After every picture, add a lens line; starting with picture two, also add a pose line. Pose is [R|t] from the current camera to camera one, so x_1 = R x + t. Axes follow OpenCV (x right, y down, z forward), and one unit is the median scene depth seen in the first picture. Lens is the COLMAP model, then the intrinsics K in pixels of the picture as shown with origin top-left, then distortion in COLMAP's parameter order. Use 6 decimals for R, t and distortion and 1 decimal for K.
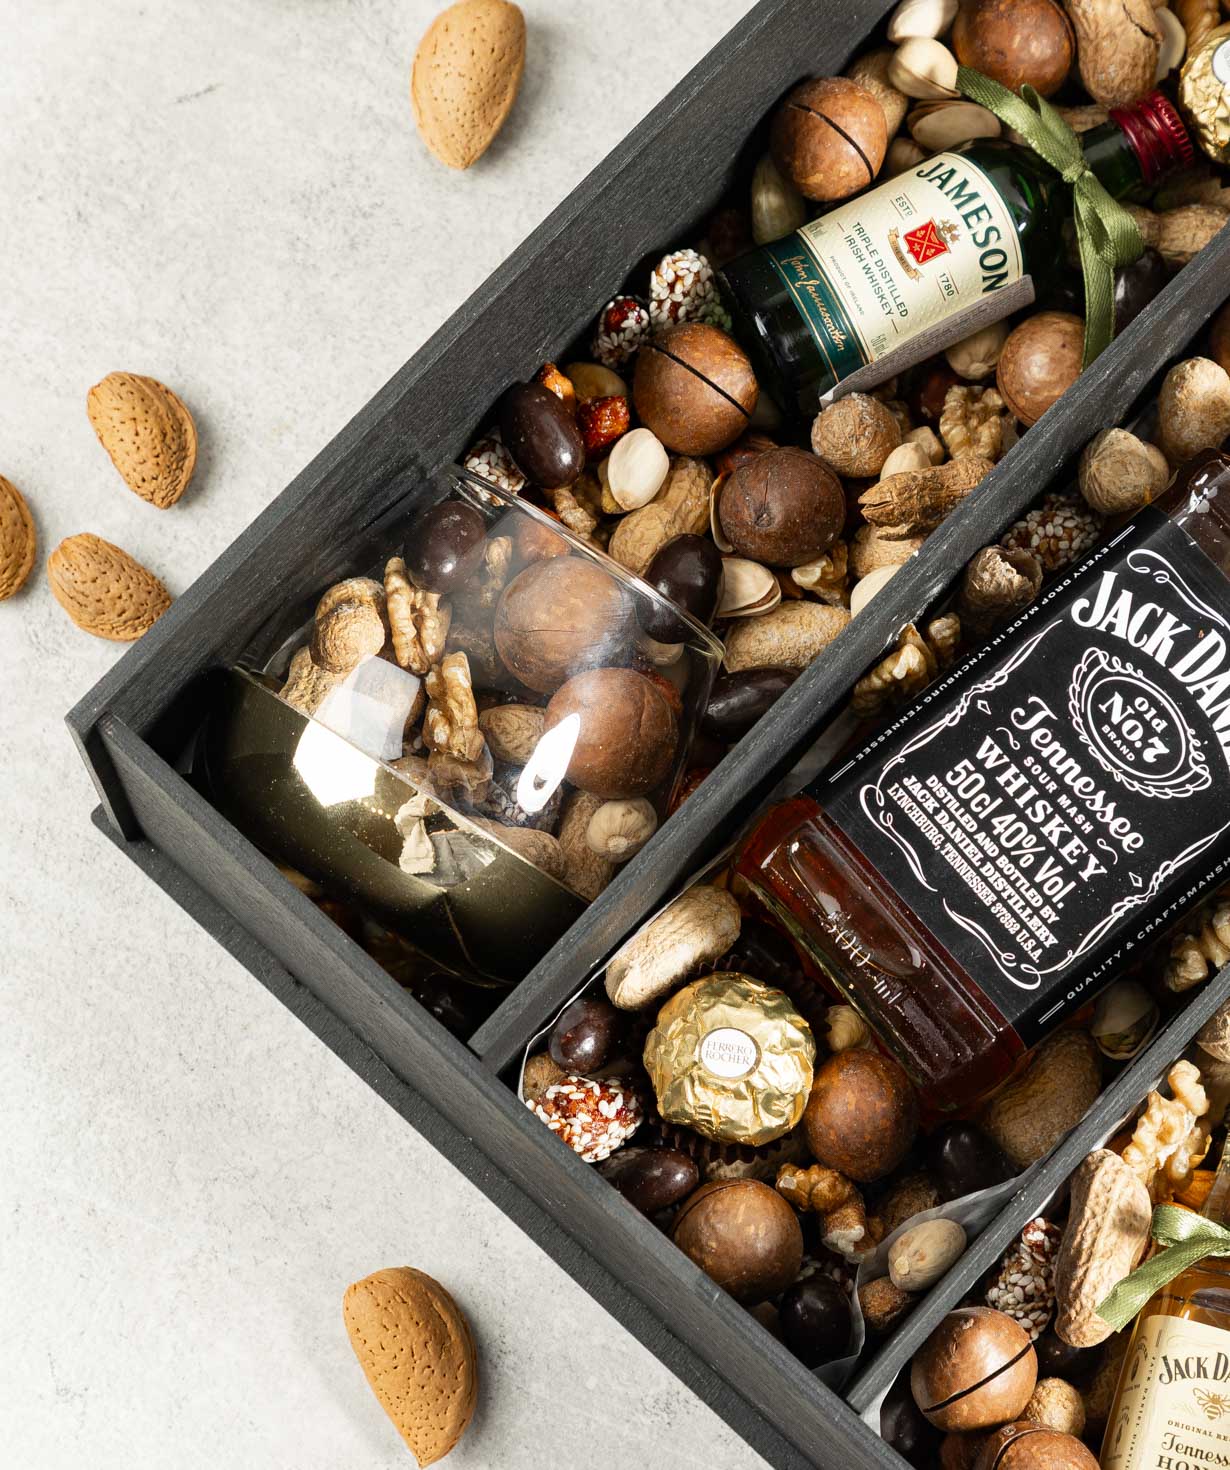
lens RADIAL K [[4328.6, 0, 610.2], [0, 4328.6, 751.5], [0, 0, 1]] dist [-0.015231, 0.040374]
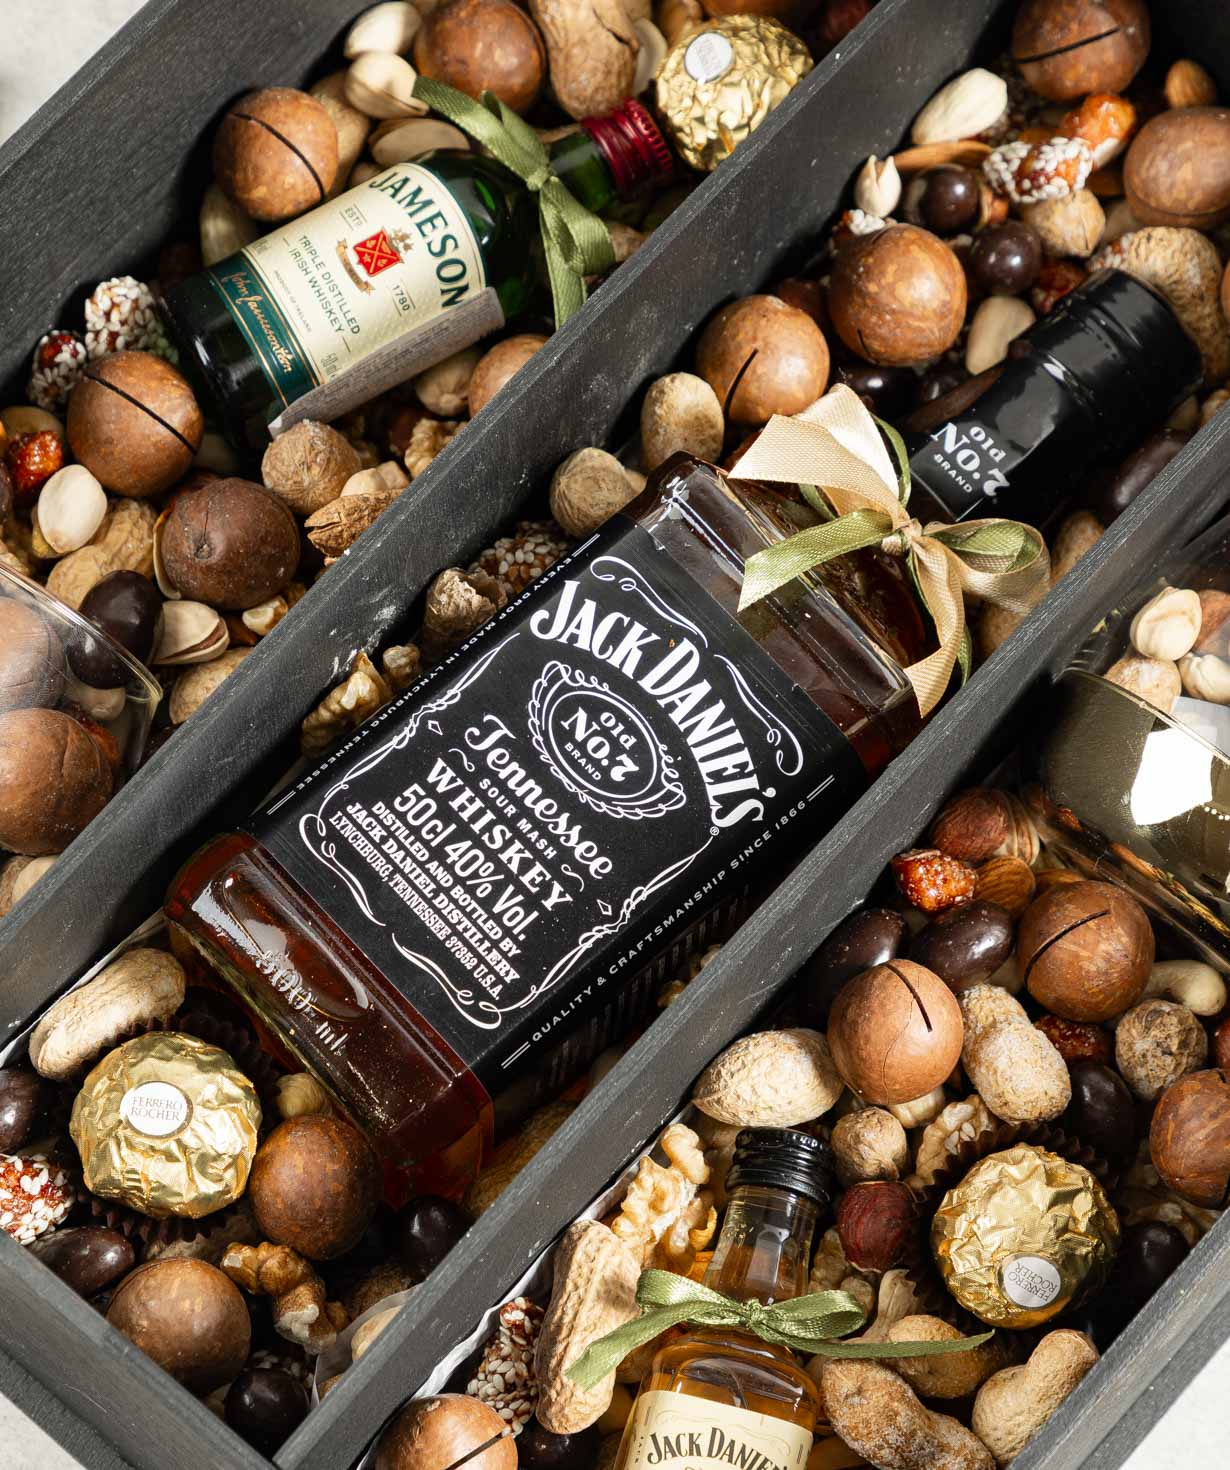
lens RADIAL K [[4907.9, 0, 635.3], [0, 4907.9, 734.2], [0, 0, 1]] dist [-0.084249, 1.306627]
pose [[0.998964, -0.028823, 0.035222, 0.091709], [0.033131, 0.991149, -0.128554, 0.124874], [-0.031205, 0.129588, 0.991077, -0.024821]]
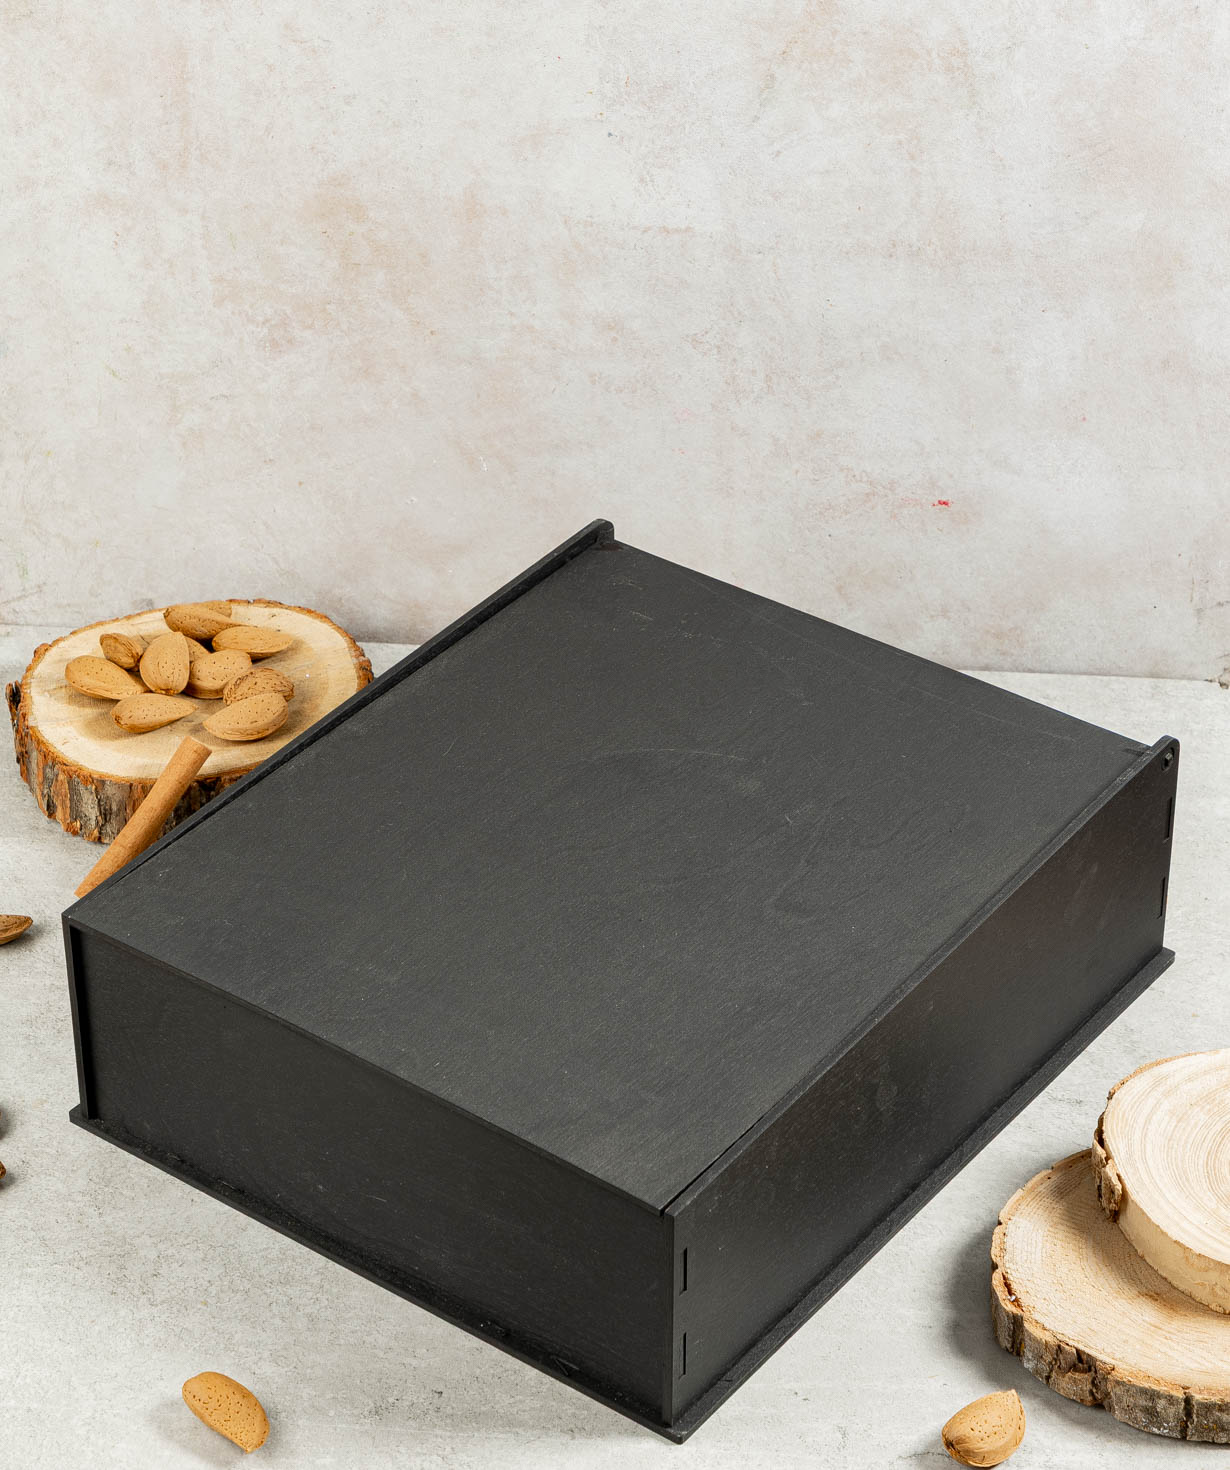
lens RADIAL K [[3787.0, 0, 581.4], [0, 3787.0, 700.8], [0, 0, 1]] dist [-0.000412, 0.028683]
pose [[0.954678, -0.177056, 0.239251, -0.235700], [0.292814, 0.702868, -0.648257, 1.019031], [-0.053384, 0.688932, 0.722857, -0.330347]]
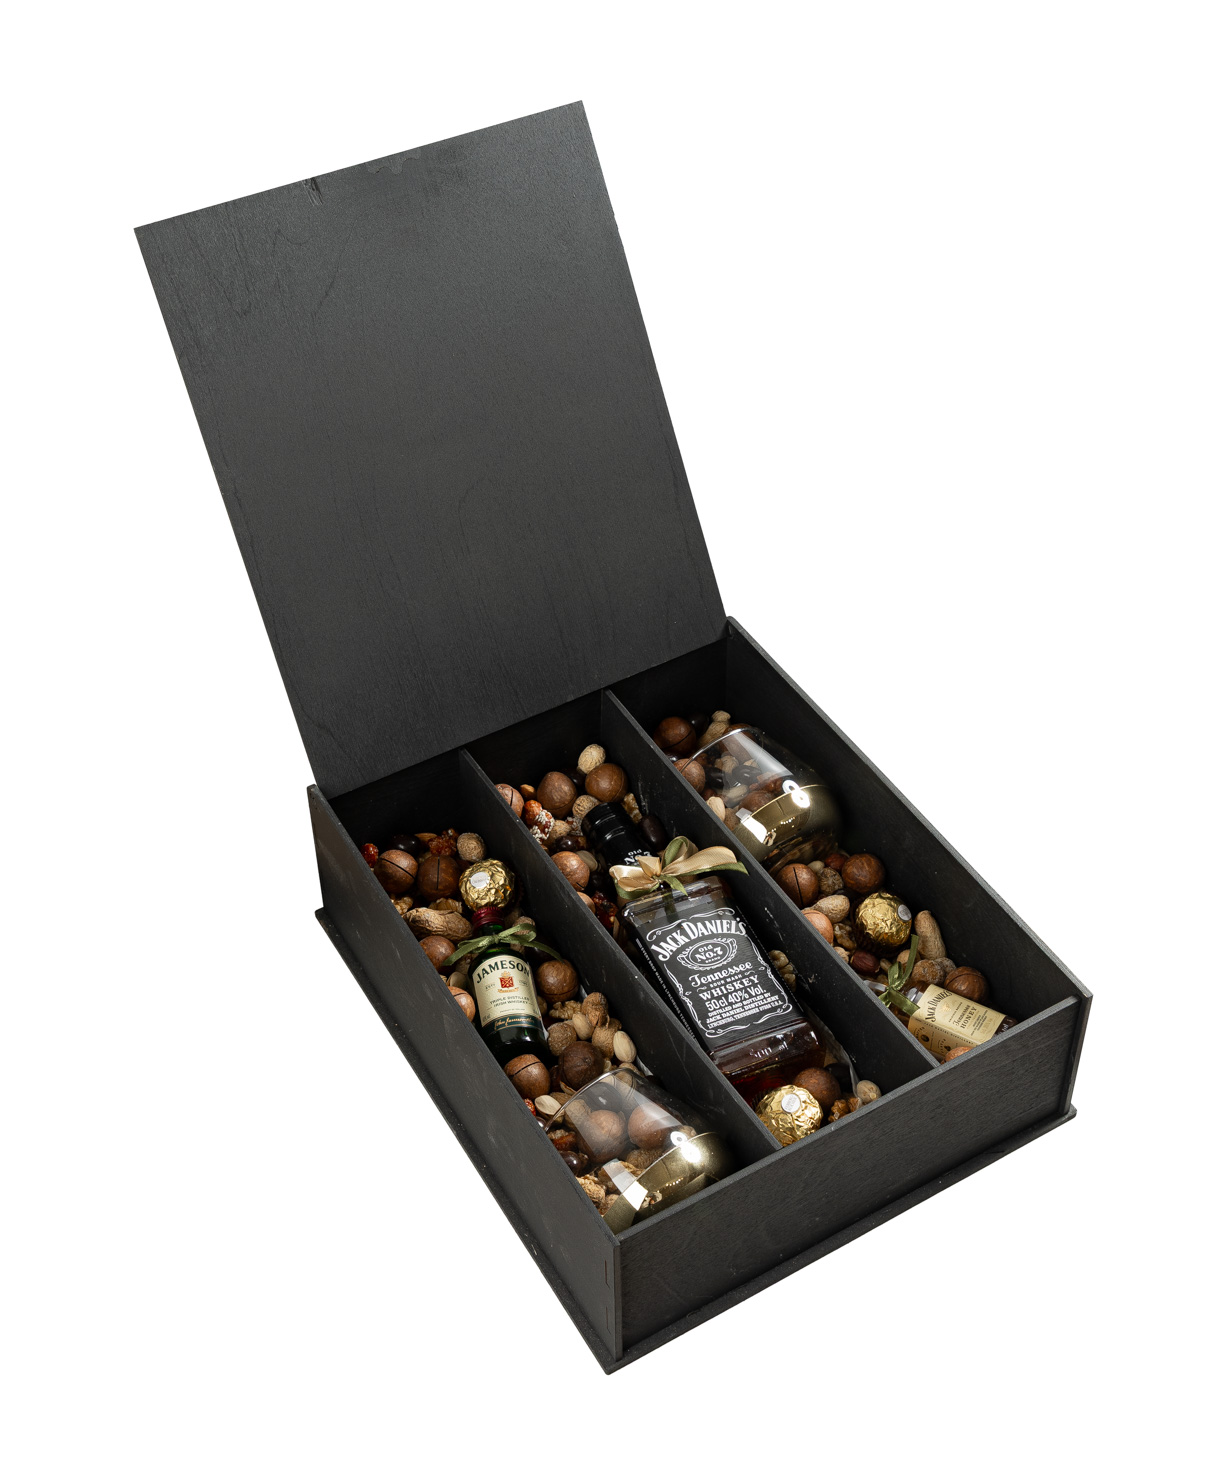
lens RADIAL K [[2039.5, 0, 587.8], [0, 2039.5, 607.7], [0, 0, 1]] dist [0.015022, 0.020590]
pose [[0.286892, -0.631718, 0.720156, -0.710794], [0.937997, 0.337926, -0.077247, -0.052725], [-0.194561, 0.697666, 0.689499, -0.055335]]
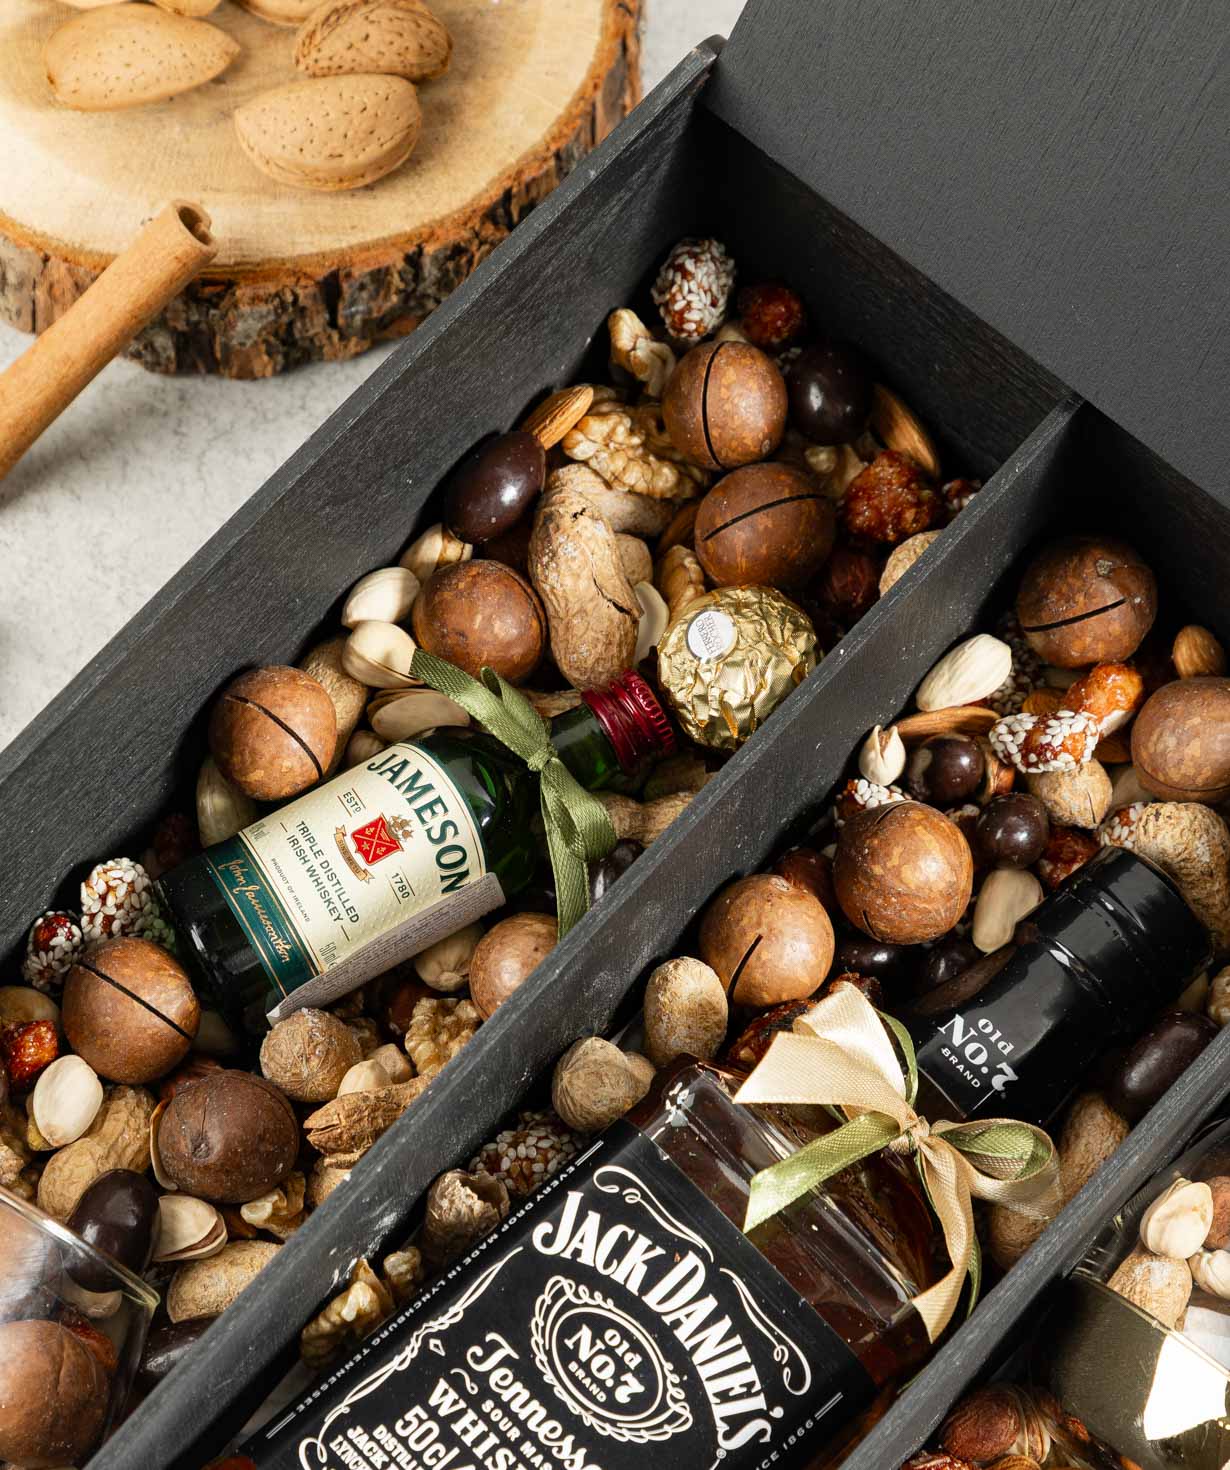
lens RADIAL K [[4907.9, 0, 635.3], [0, 4907.9, 734.2], [0, 0, 1]] dist [-0.084249, 1.306627]
pose [[0.998777, -0.031119, 0.038427, 0.091991], [0.036771, 0.987005, -0.156427, 0.024729], [-0.033060, 0.157648, 0.986942, -0.024867]]
